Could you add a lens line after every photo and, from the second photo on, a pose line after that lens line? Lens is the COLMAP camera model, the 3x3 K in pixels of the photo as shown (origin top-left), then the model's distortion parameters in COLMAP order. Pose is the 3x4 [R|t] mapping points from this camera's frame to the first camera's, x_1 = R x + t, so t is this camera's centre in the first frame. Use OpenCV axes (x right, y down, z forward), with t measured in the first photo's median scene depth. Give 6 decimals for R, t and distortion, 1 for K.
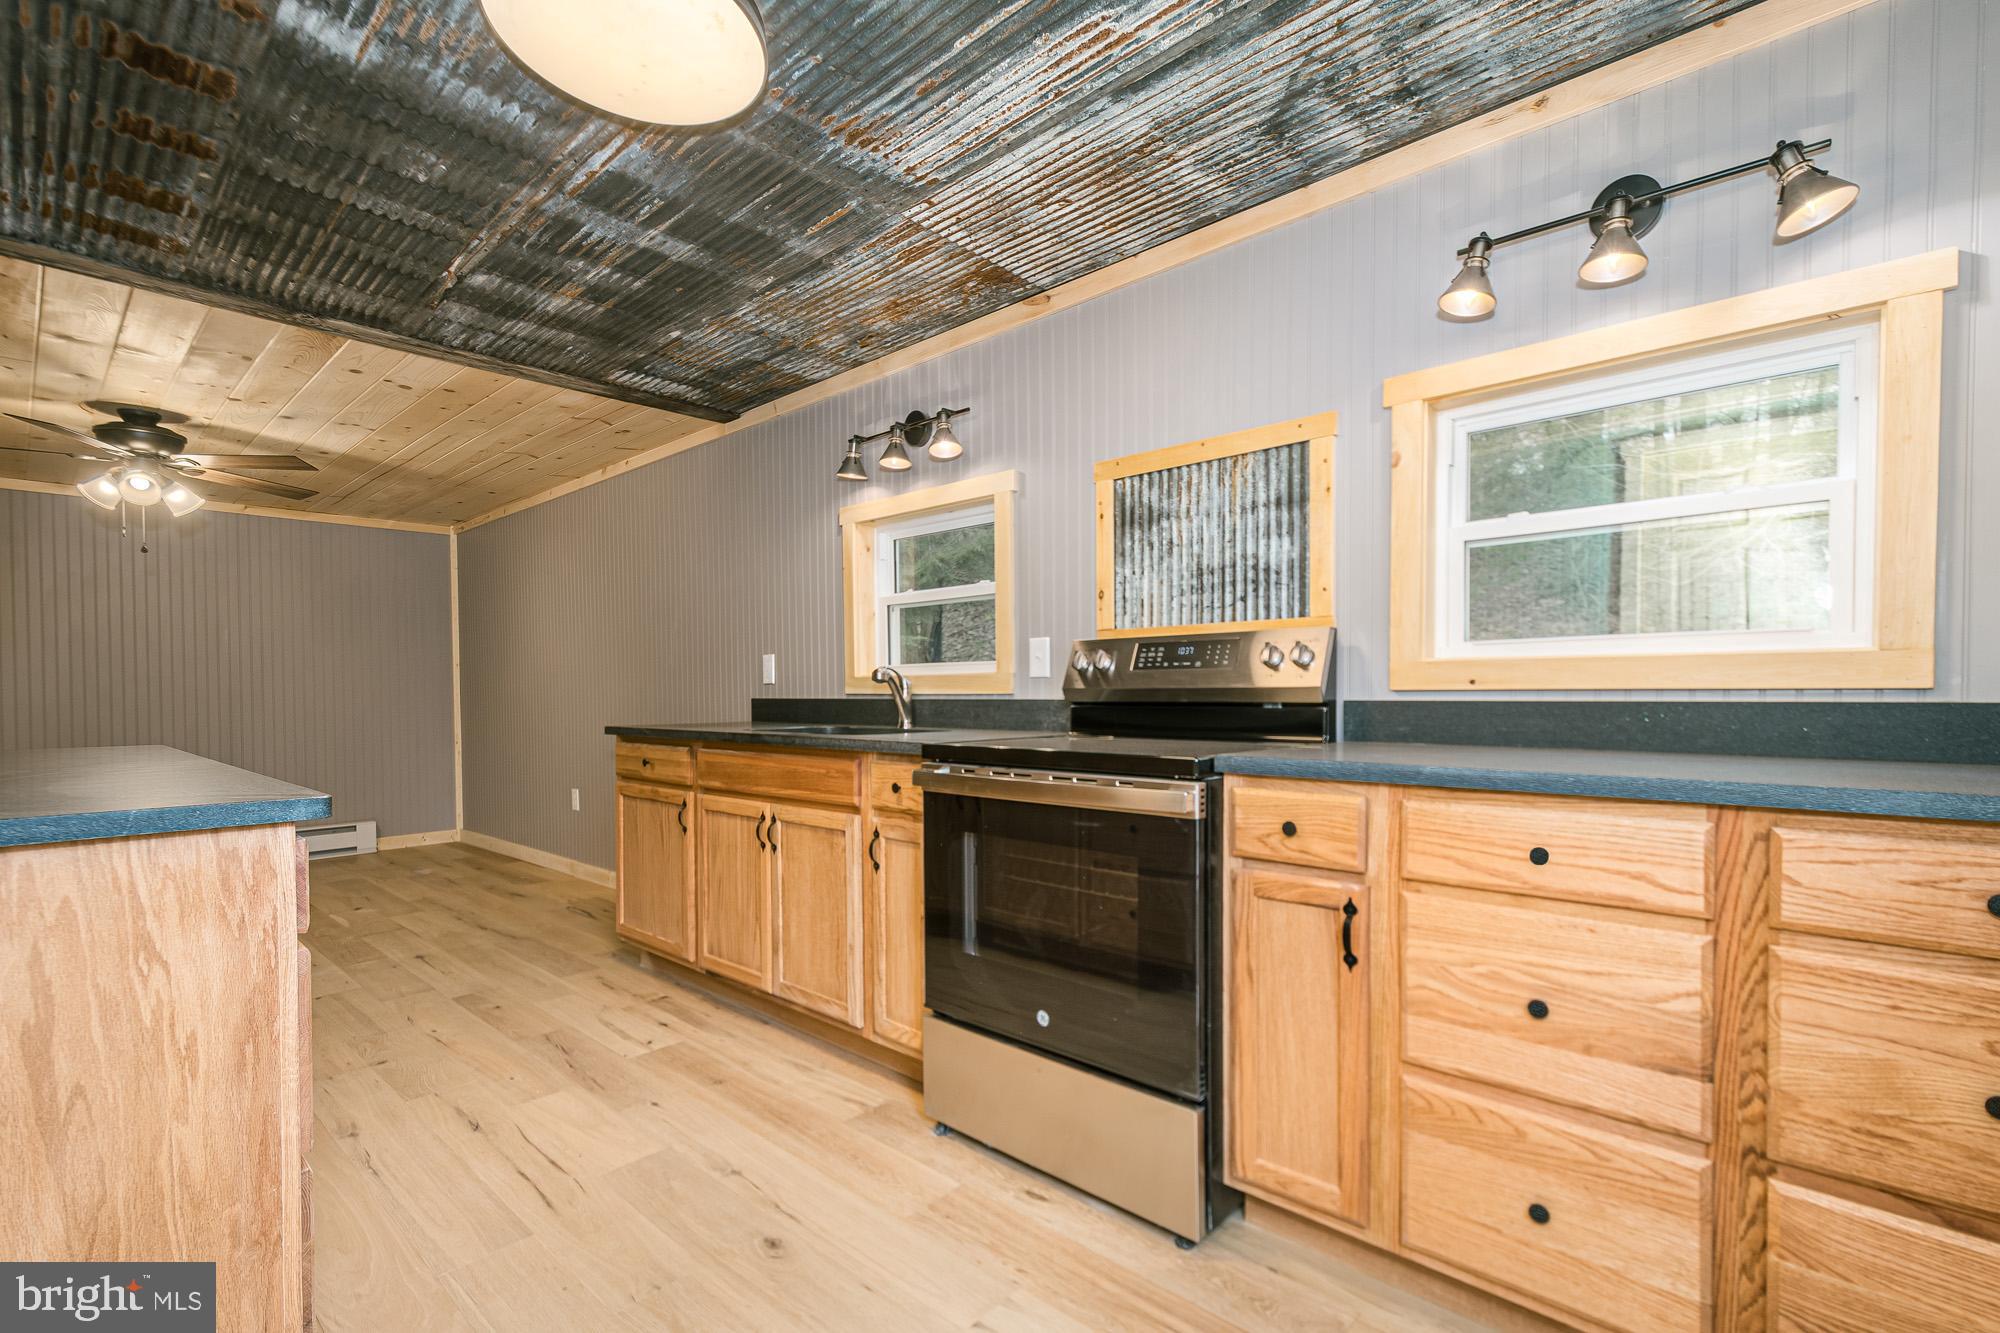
lens RADIAL K [[883.5, 0, 1038.2], [0, 883.5, 714.6], [0, 0, 1]] dist [0.015590, -0.006479]
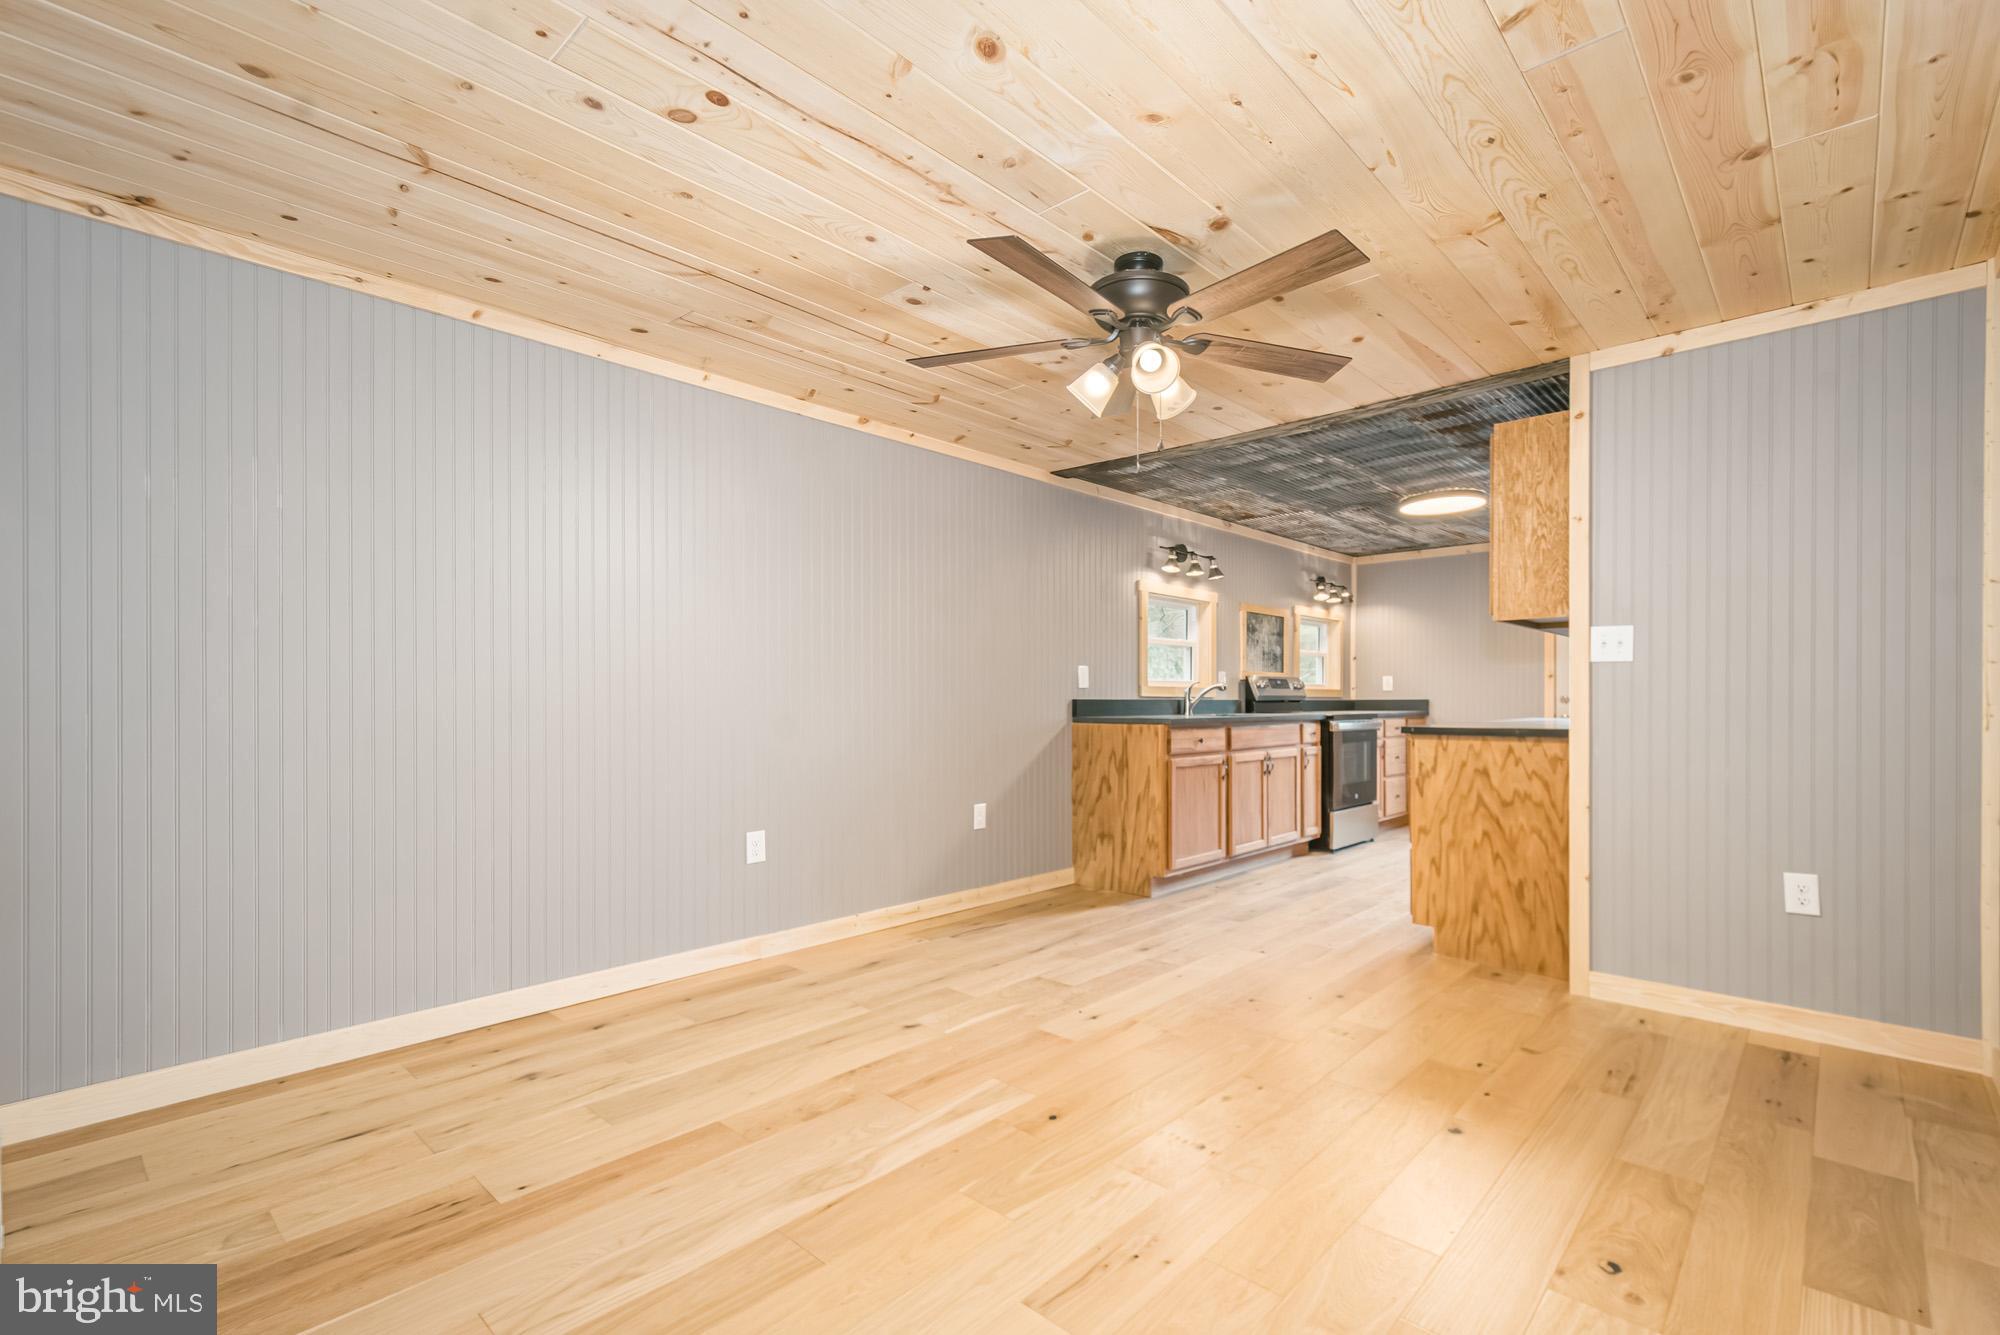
lens RADIAL K [[883.5, 0, 1026.7], [0, 883.5, 702.4], [0, 0, 1]] dist [0.015590, -0.006479]
pose [[0.026154, 0.004518, 0.999648, -2.434941], [0.026311, 0.999640, -0.005206, -0.012120], [-0.999312, 0.026437, 0.026026, 1.565895]]
